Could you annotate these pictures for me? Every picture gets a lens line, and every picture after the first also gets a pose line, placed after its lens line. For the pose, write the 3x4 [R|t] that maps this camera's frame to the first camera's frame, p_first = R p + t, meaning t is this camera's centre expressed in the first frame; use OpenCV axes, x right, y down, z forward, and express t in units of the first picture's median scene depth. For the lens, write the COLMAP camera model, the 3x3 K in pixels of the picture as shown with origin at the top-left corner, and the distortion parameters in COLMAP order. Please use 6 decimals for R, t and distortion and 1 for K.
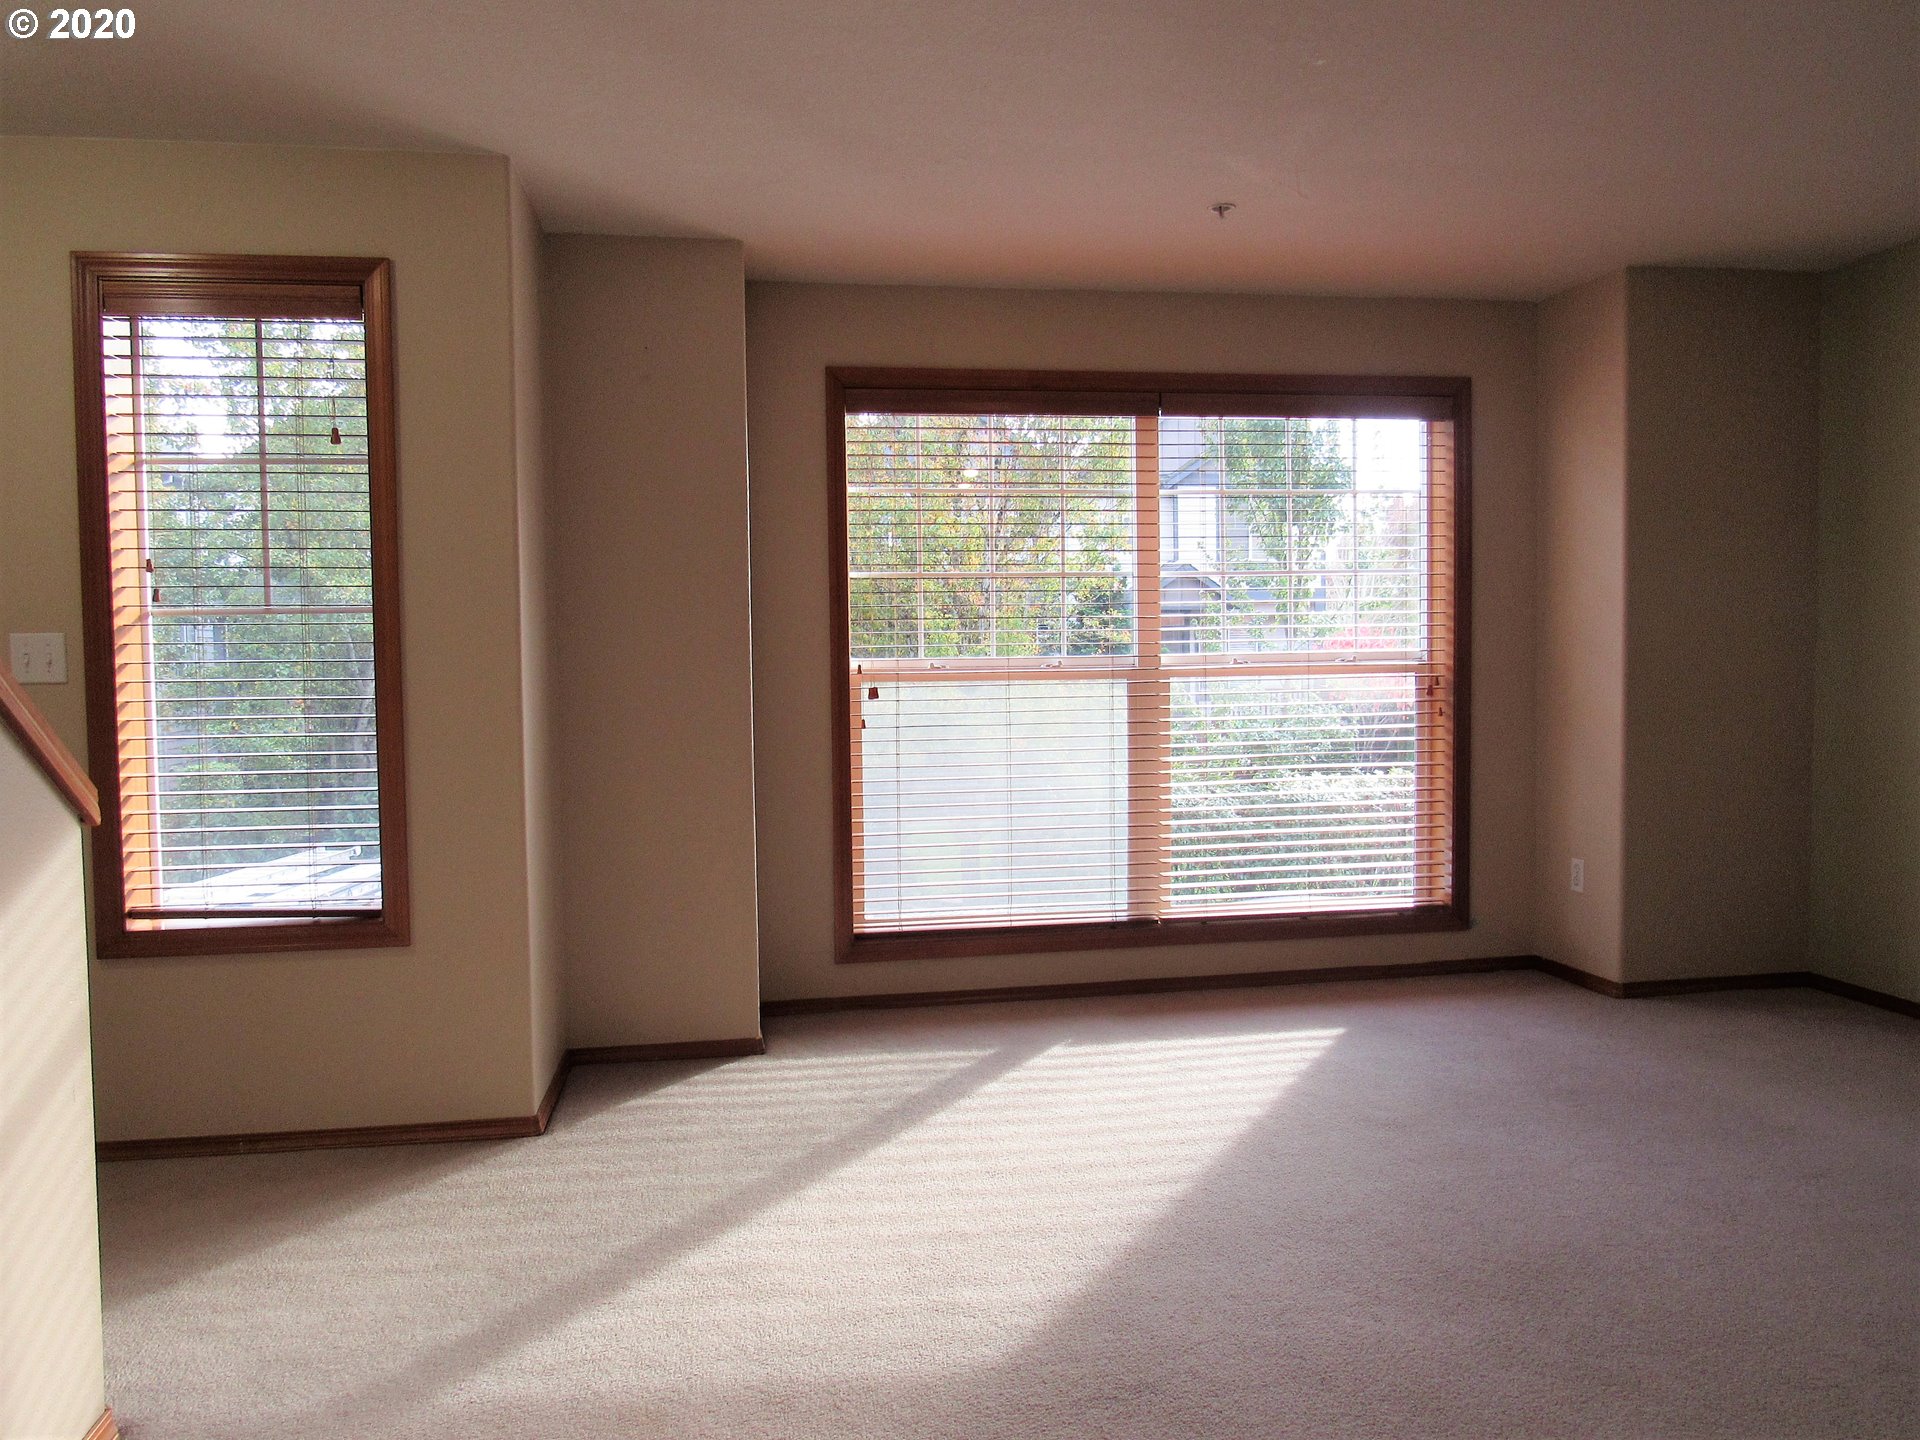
lens RADIAL K [[1411.7, 0, 960.0], [0, 1411.7, 720.0], [0, 0, 1]] dist [-0.037129, -0.001132]
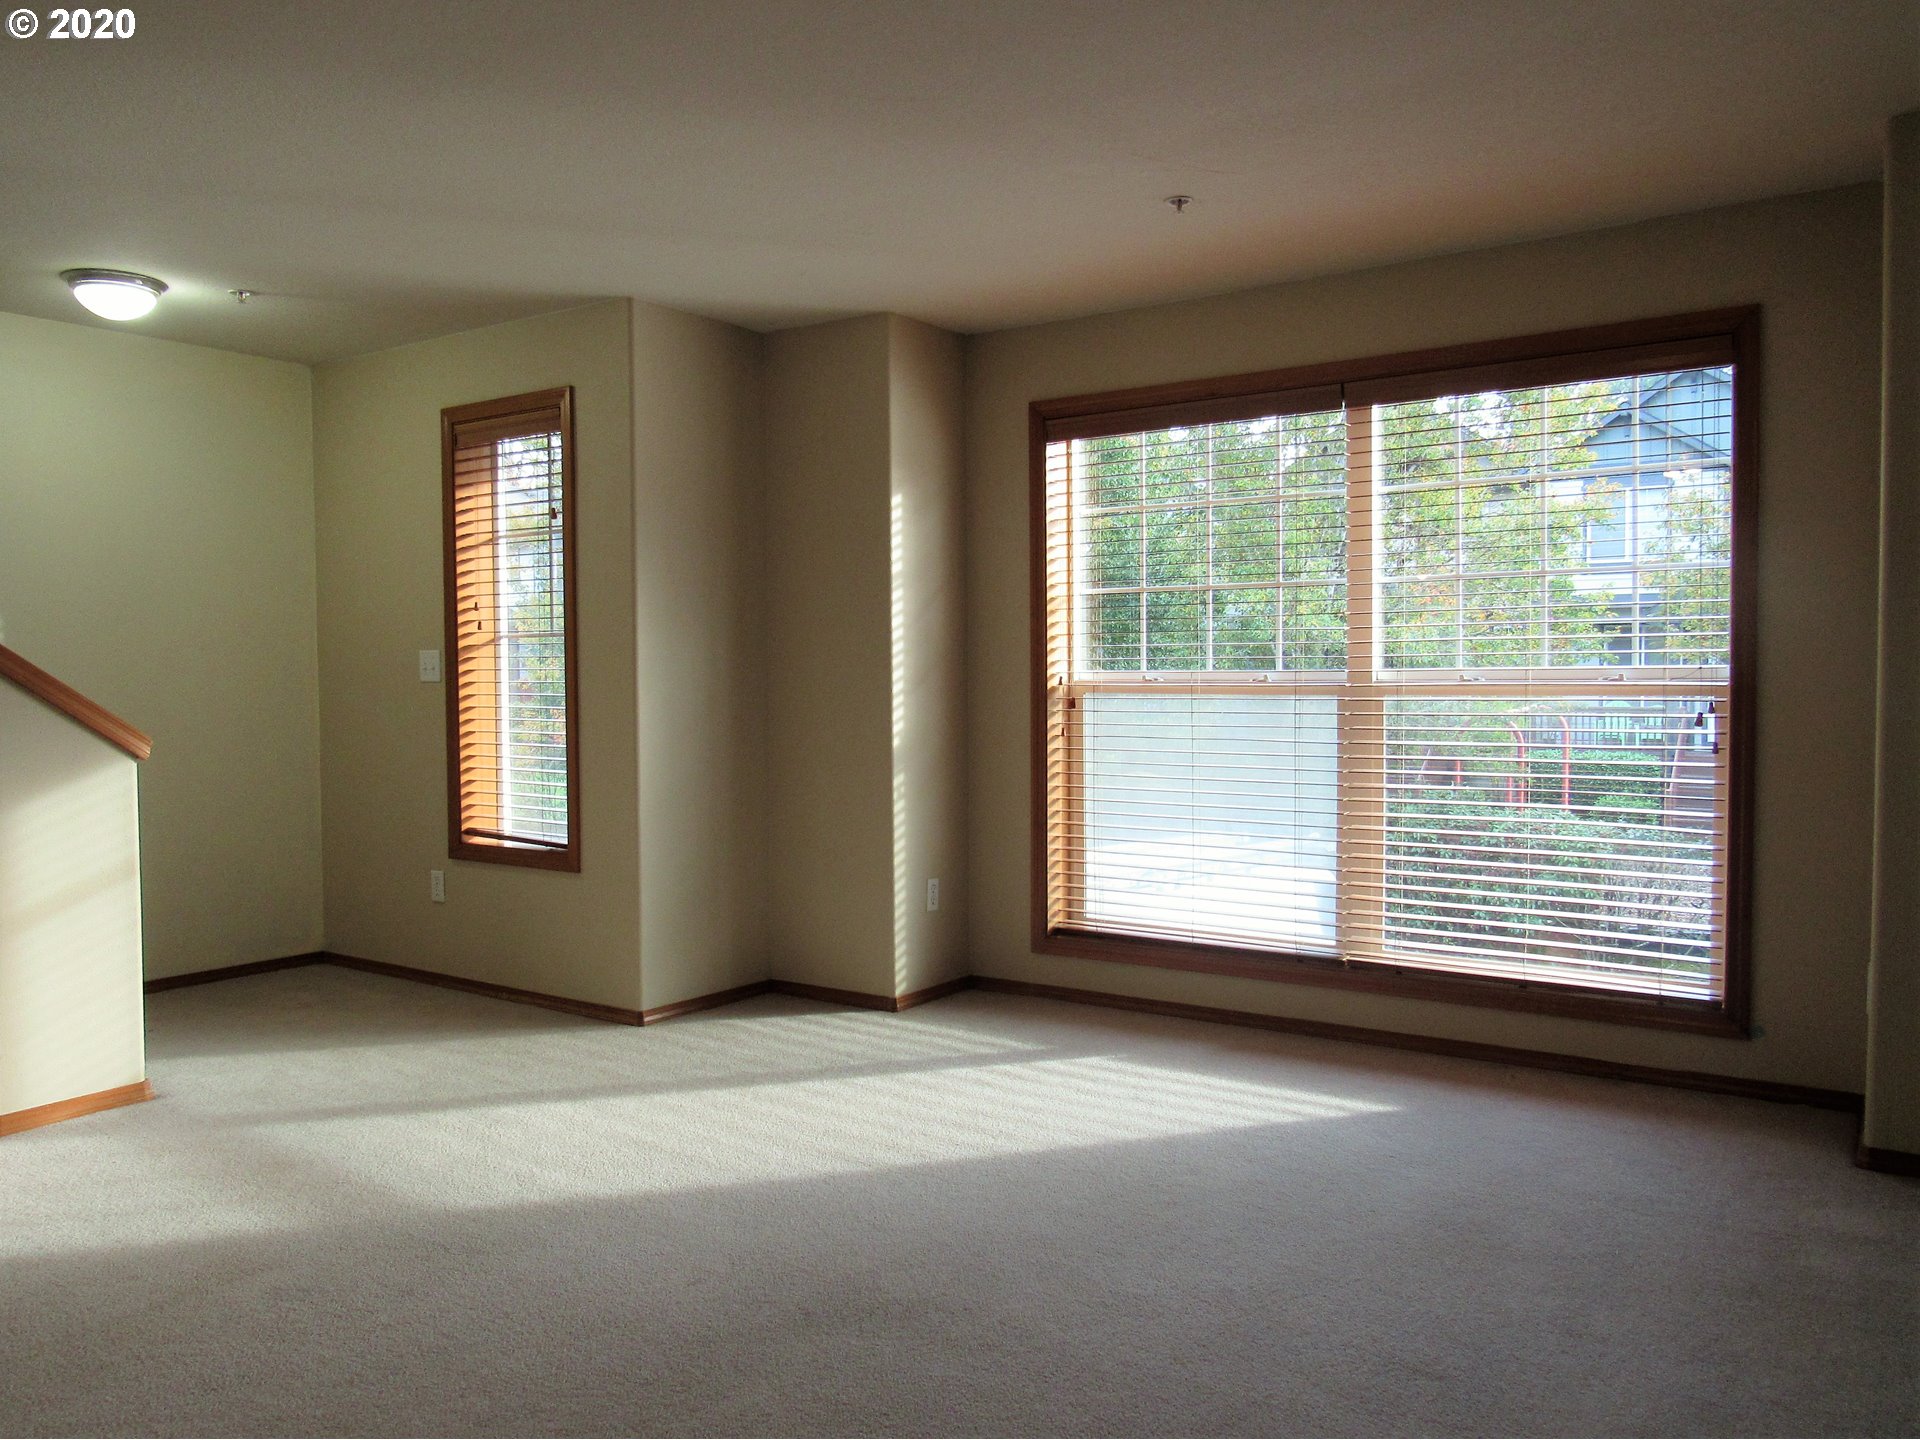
lens RADIAL K [[1405.7, 0, 972.6], [0, 1405.7, 720.0], [0, 0, 1]] dist [-0.021319, 0.003324]
pose [[0.721910, 0.034709, -0.691116, 0.744655], [-0.036040, 0.999272, 0.012539, -0.020689], [0.691048, 0.015855, 0.722635, 0.221424]]
